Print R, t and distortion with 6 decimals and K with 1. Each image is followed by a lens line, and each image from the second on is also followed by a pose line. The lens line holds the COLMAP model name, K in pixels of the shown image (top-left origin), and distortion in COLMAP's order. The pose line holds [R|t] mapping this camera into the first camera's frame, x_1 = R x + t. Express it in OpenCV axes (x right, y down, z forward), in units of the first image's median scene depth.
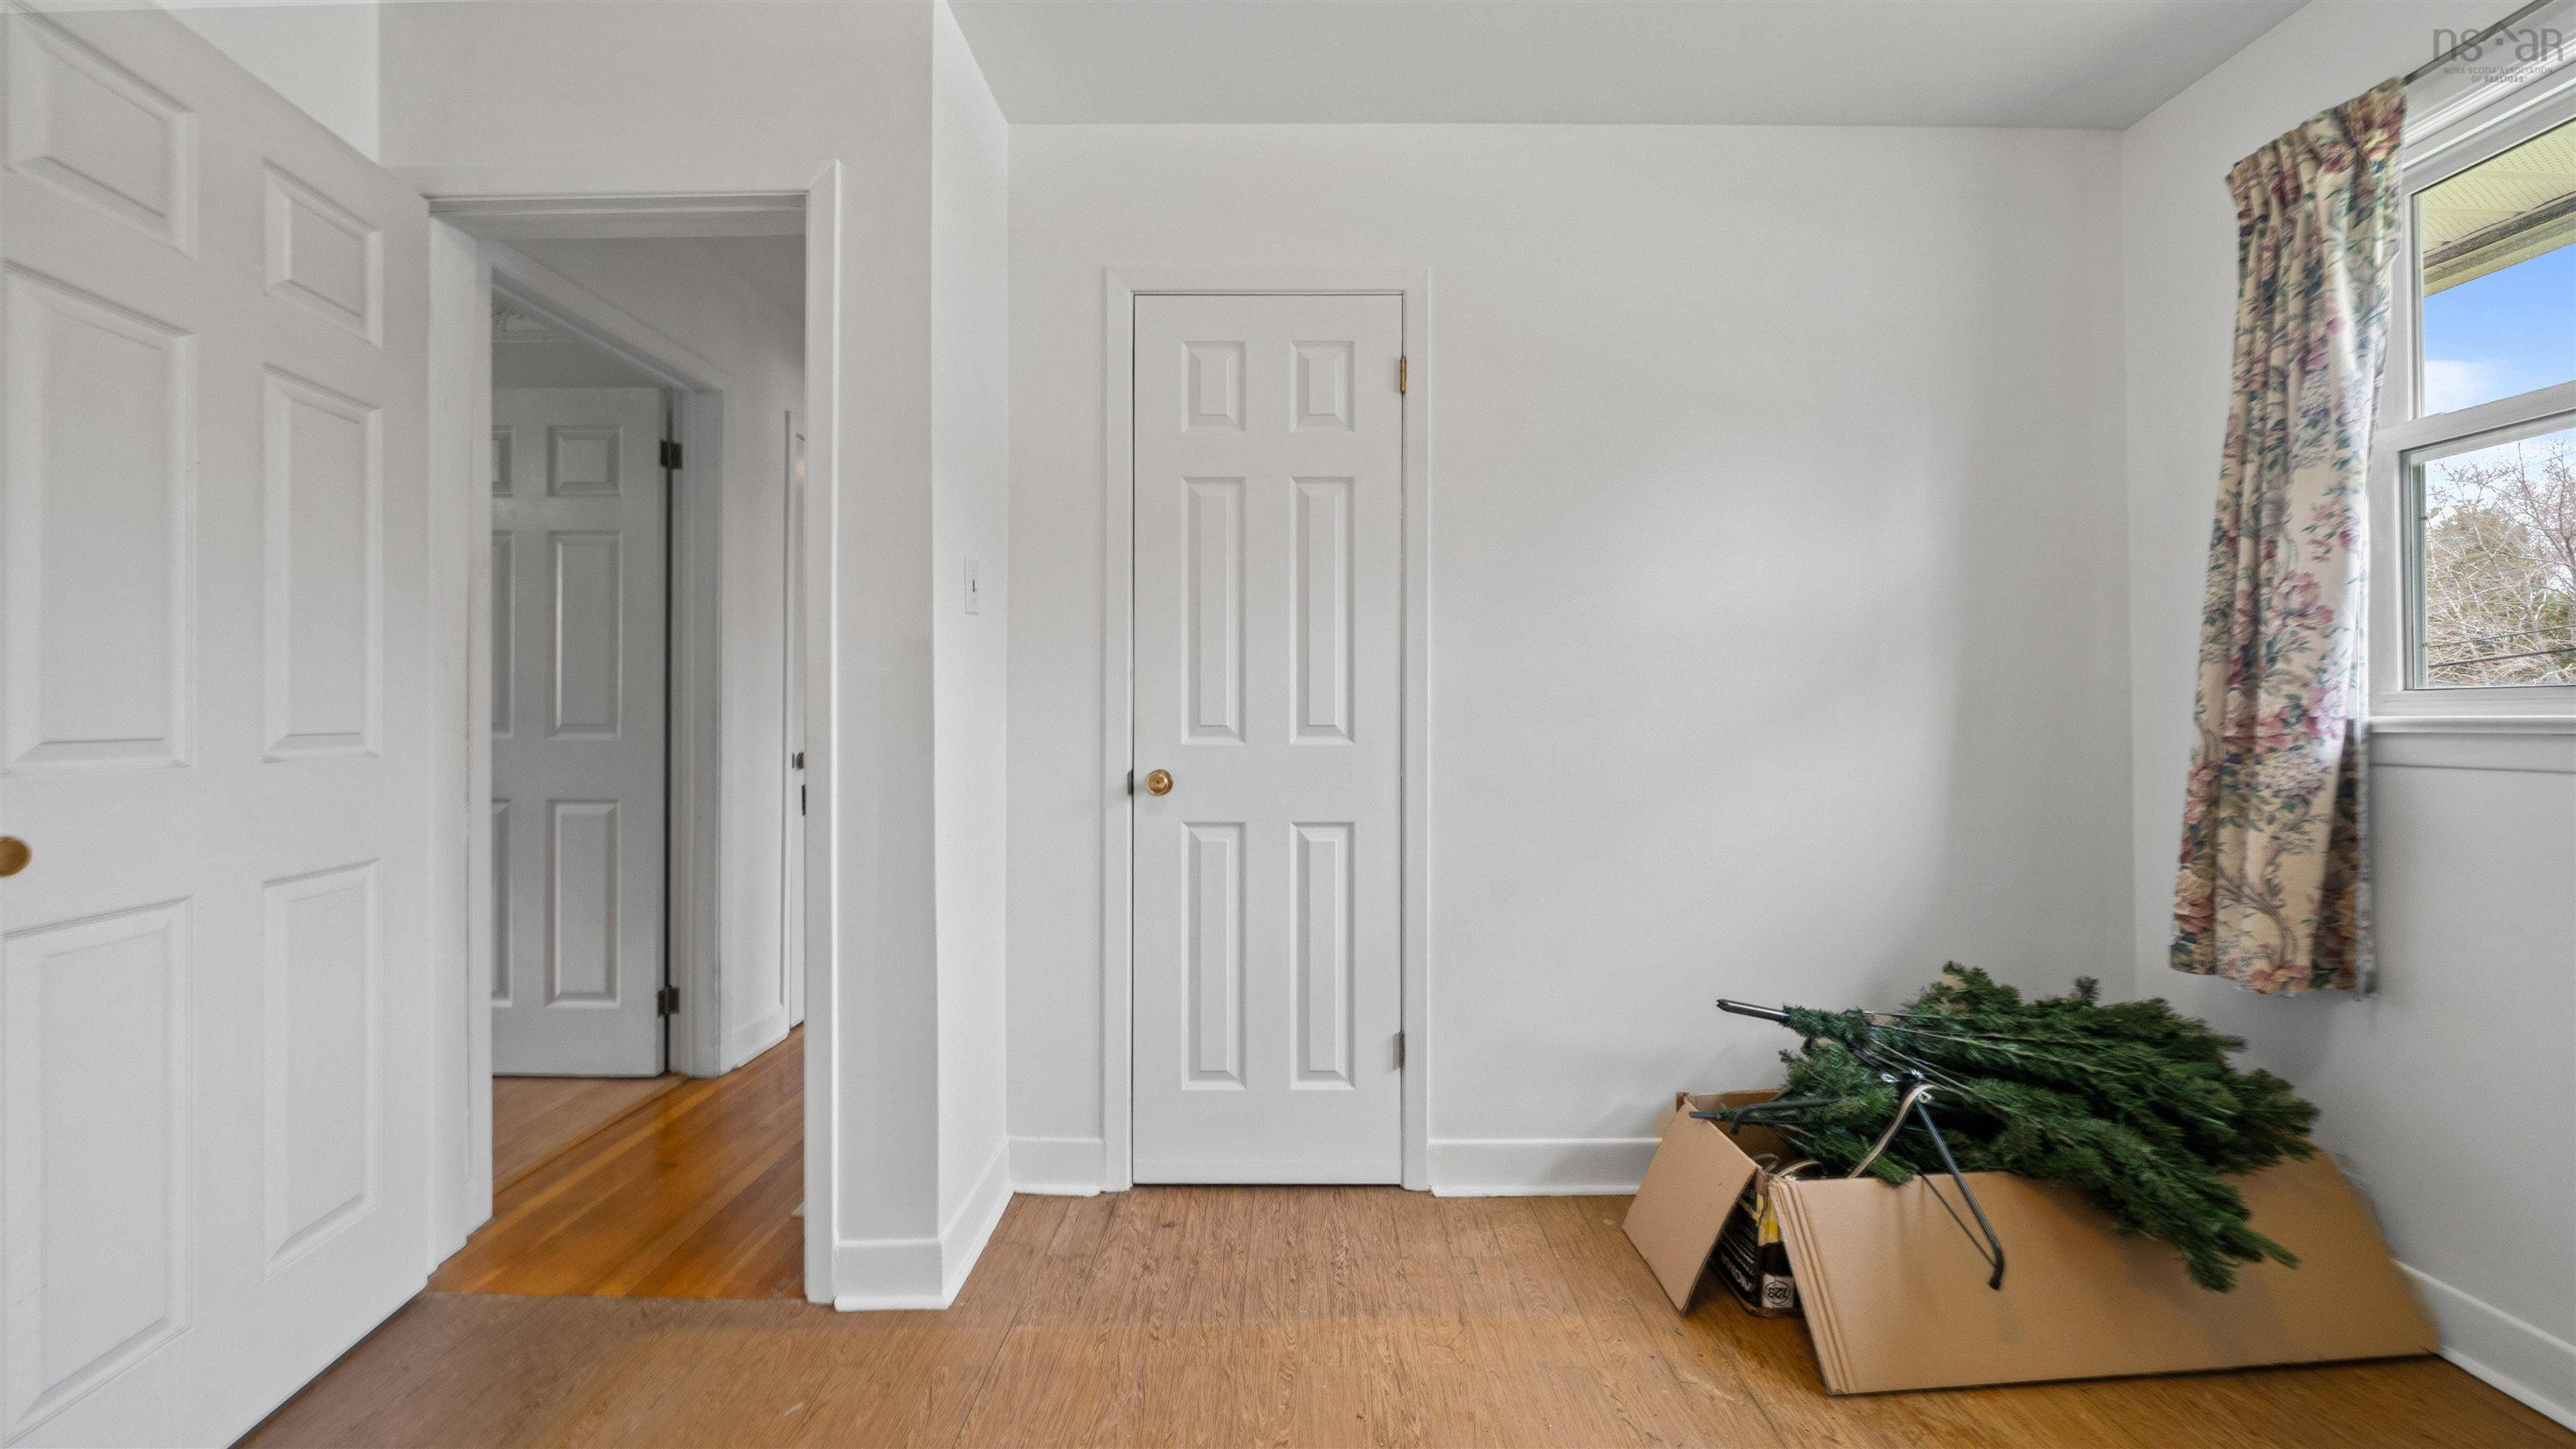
lens RADIAL K [[928.8, 0, 1286.9], [0, 928.8, 712.3], [0, 0, 1]] dist [-0.000652, -0.000054]
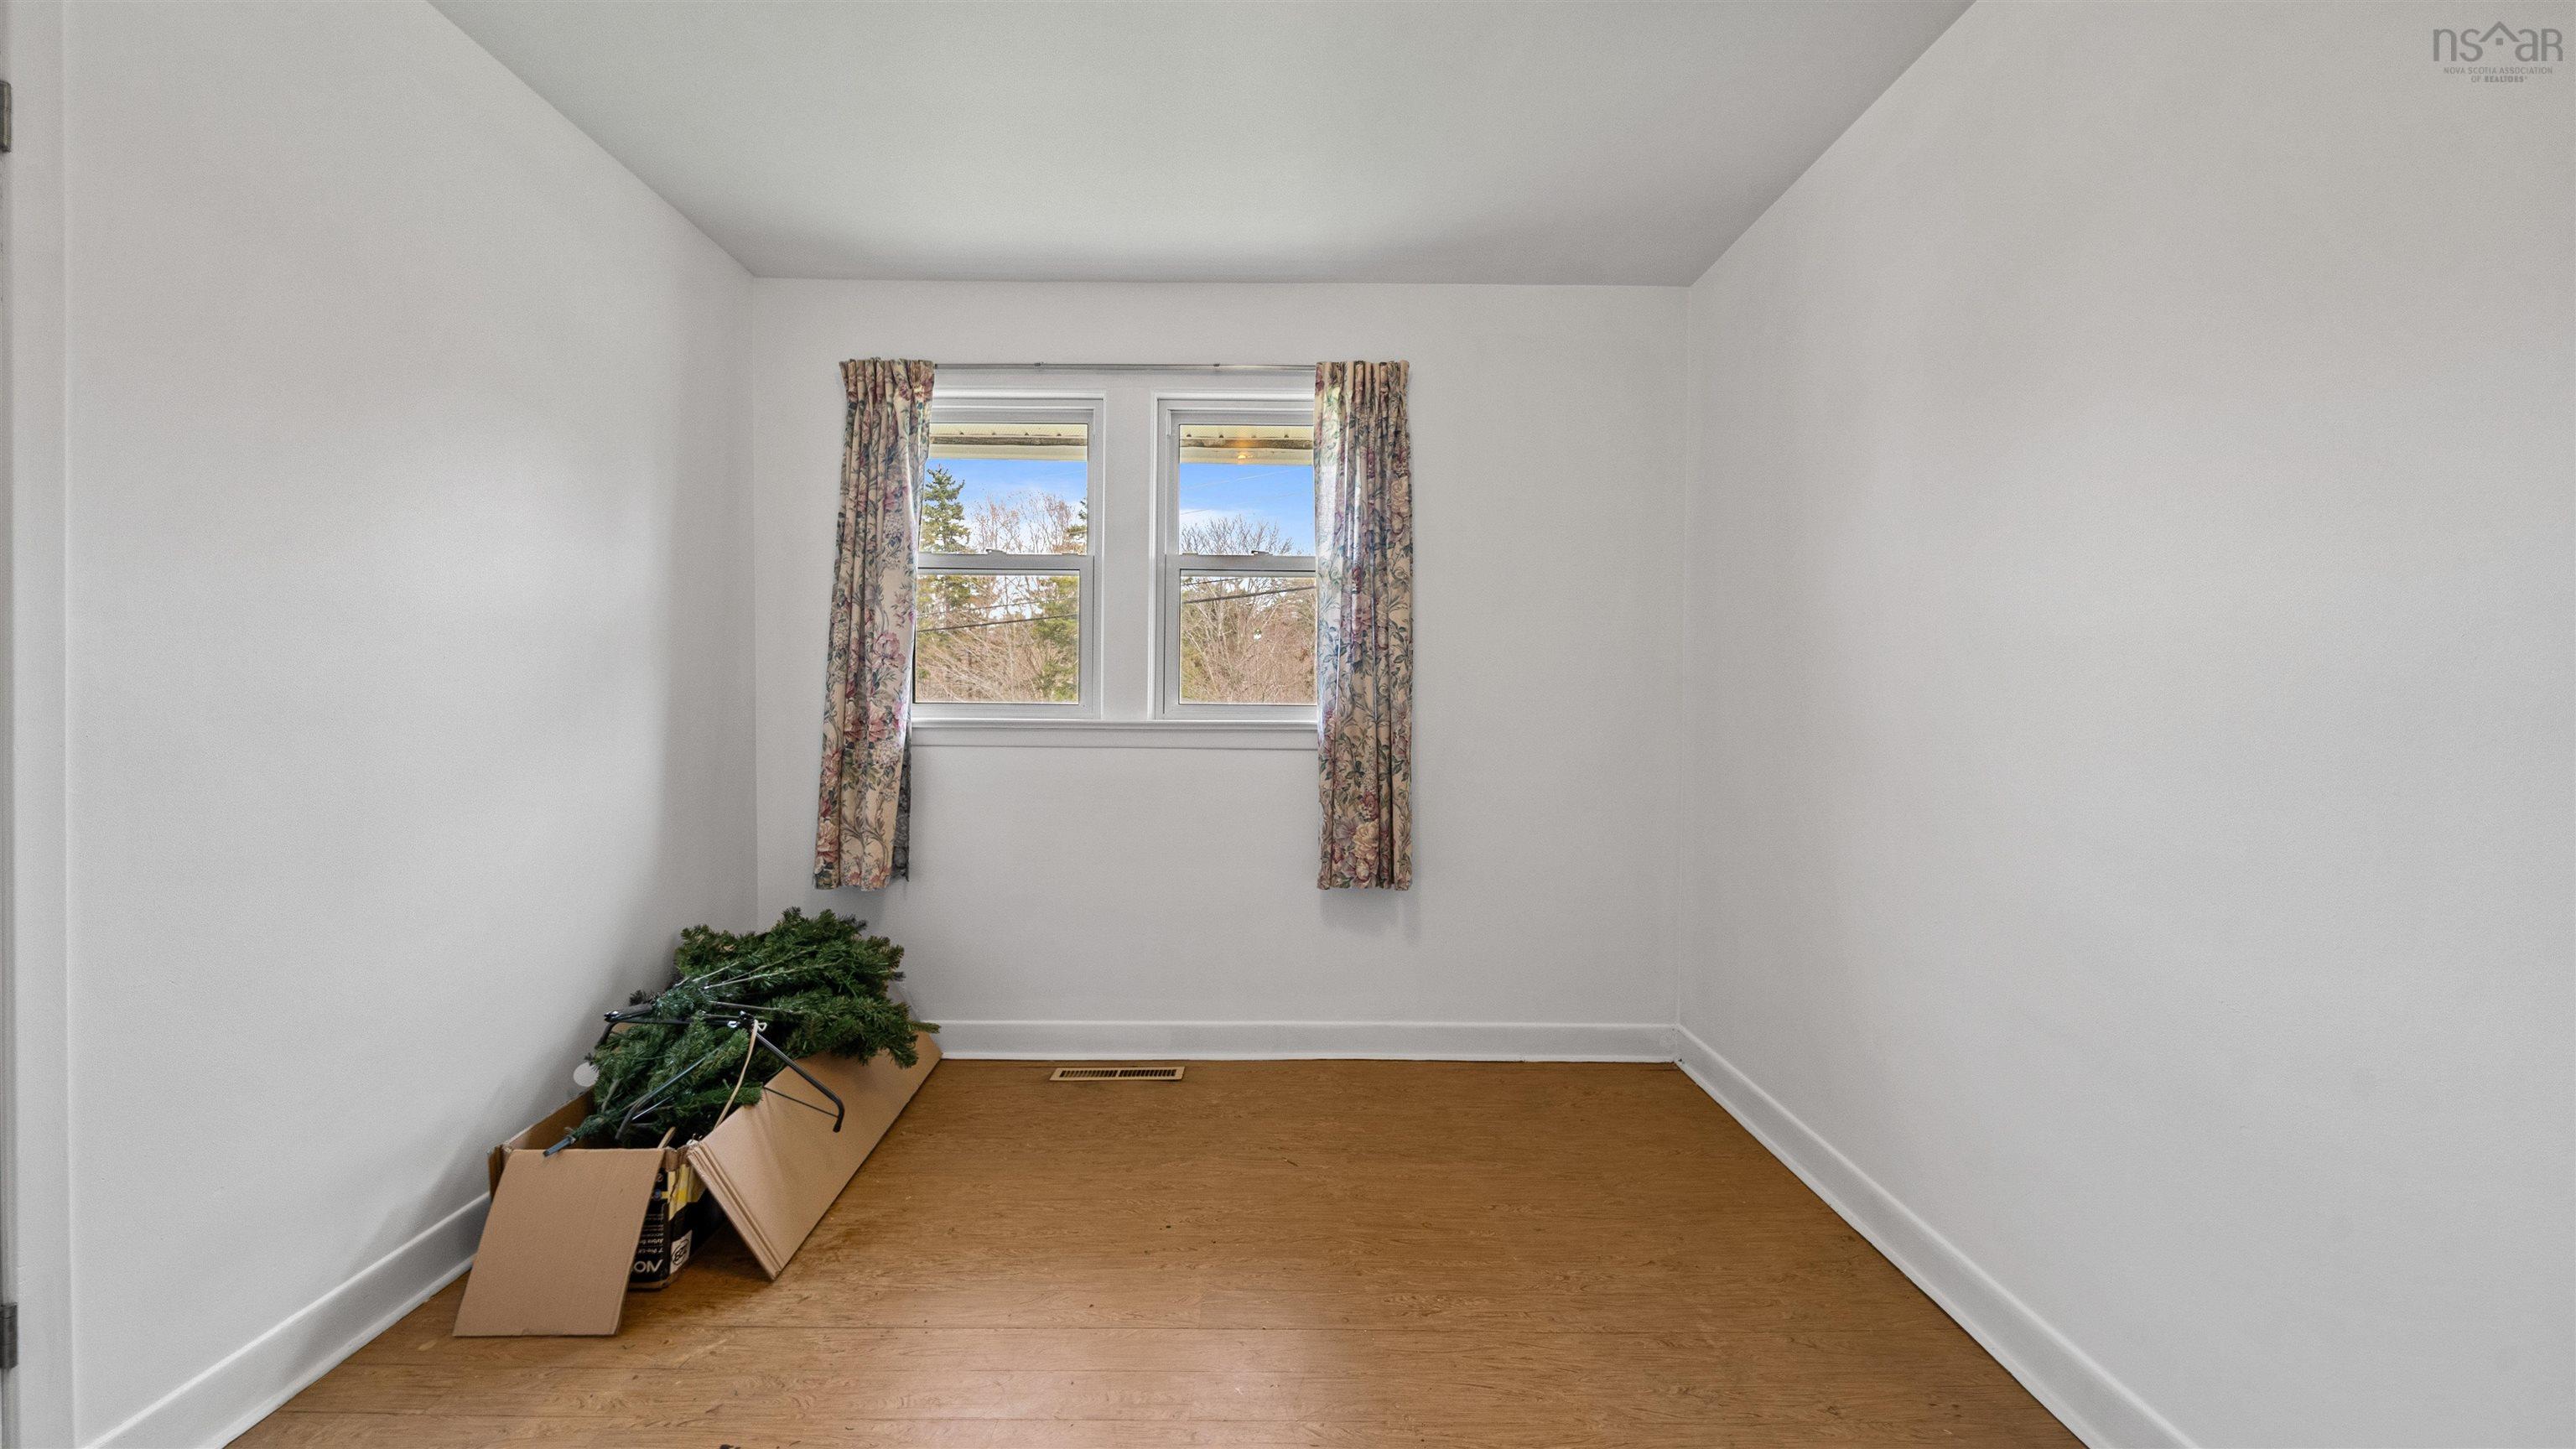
lens RADIAL K [[899.6, 0, 1288.0], [0, 899.6, 724.5], [0, 0, 1]] dist [-0.000521, -0.000030]
pose [[-0.010529, -0.030357, 0.999484, -0.518984], [-0.014334, 0.999441, 0.030205, -0.043514], [-0.999842, -0.014009, -0.010959, 0.295313]]
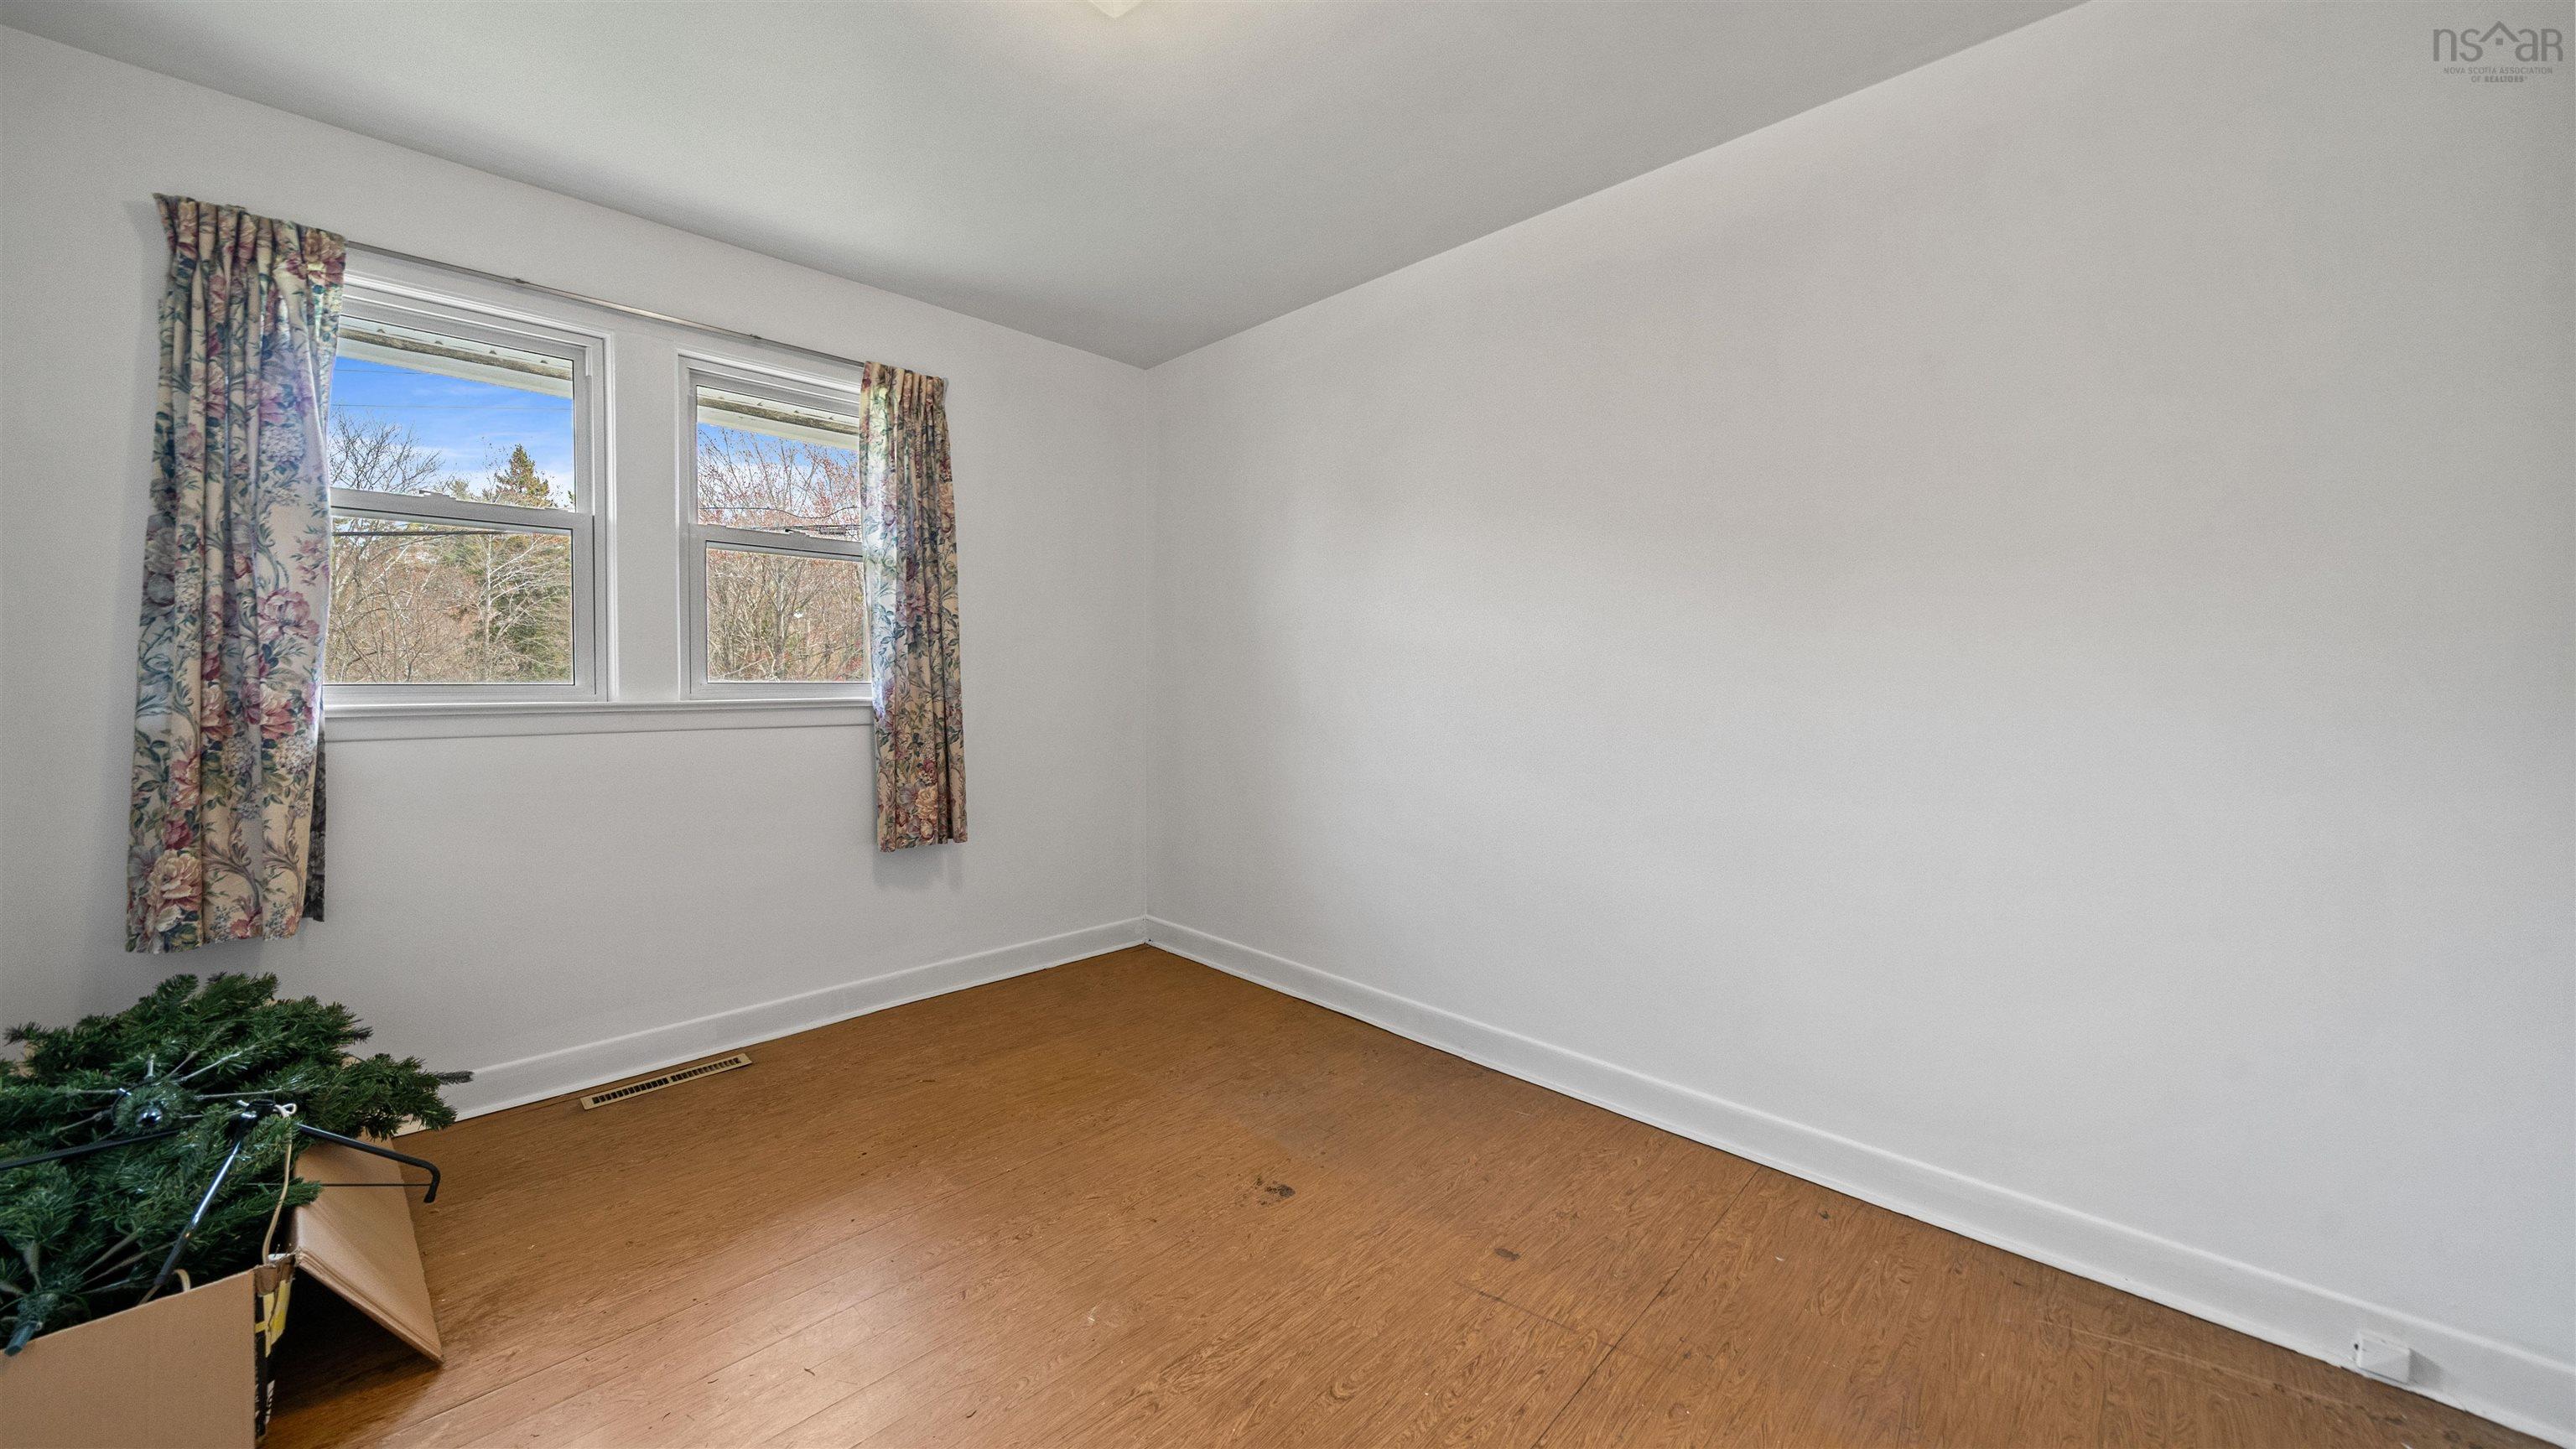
lens RADIAL K [[899.6, 0, 1288.0], [0, 899.6, 724.5], [0, 0, 1]] dist [-0.000521, -0.000030]
pose [[-0.720259, -0.044693, 0.692264, -0.686119], [-0.012442, 0.998594, 0.051524, -0.049766], [-0.693594, 0.028498, -0.719803, 0.923608]]
